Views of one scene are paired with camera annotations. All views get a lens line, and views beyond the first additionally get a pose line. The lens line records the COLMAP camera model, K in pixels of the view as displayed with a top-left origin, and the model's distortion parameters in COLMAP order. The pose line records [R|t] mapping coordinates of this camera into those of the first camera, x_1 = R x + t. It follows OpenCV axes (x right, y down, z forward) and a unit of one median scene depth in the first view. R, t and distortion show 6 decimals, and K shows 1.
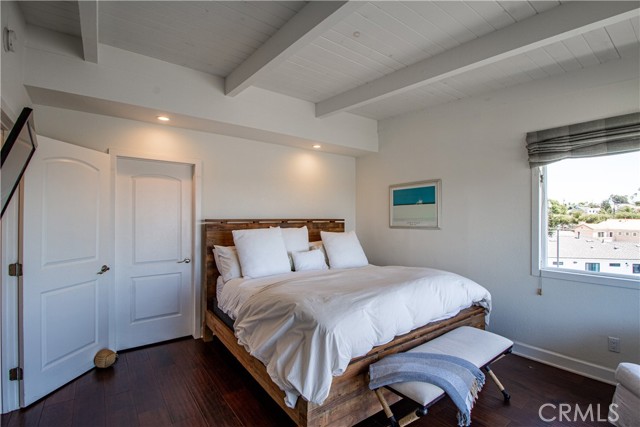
lens RADIAL K [[296.0, 0, 325.0], [0, 296.0, 216.8], [0, 0, 1]] dist [-0.000145, -0.013522]
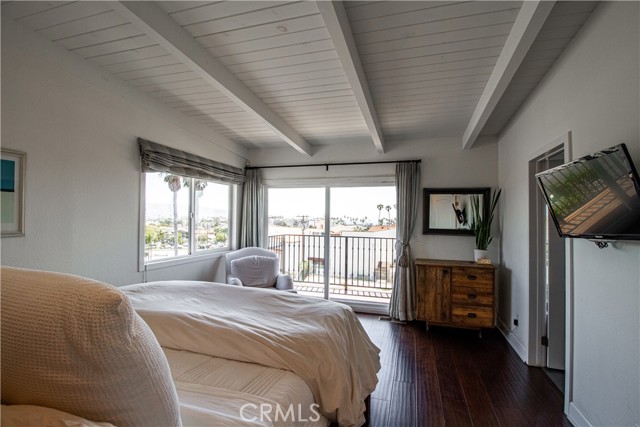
lens RADIAL K [[296.0, 0, 325.0], [0, 296.0, 216.8], [0, 0, 1]] dist [-0.000145, -0.013522]
pose [[-0.591337, 0.001704, 0.806423, -0.574215], [-0.014180, 0.999821, -0.012511, 0.002382], [-0.806300, -0.018834, -0.591207, 1.109270]]
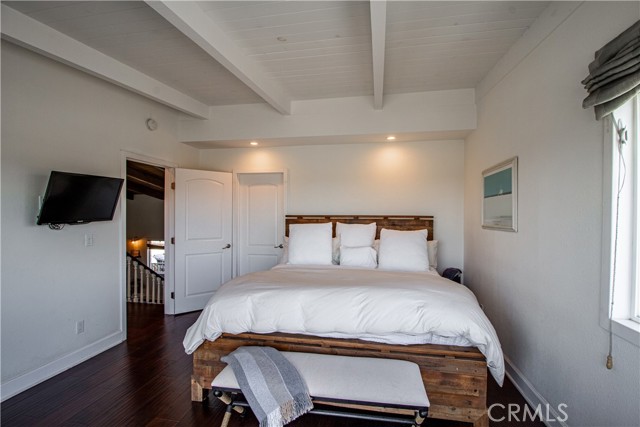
lens RADIAL K [[296.0, 0, 325.0], [0, 296.0, 216.8], [0, 0, 1]] dist [-0.000145, -0.013522]
pose [[0.677353, 0.009845, -0.735593, 0.758544], [0.000422, 0.999905, 0.013771, -0.001928], [0.735658, -0.009638, 0.677284, 0.304207]]
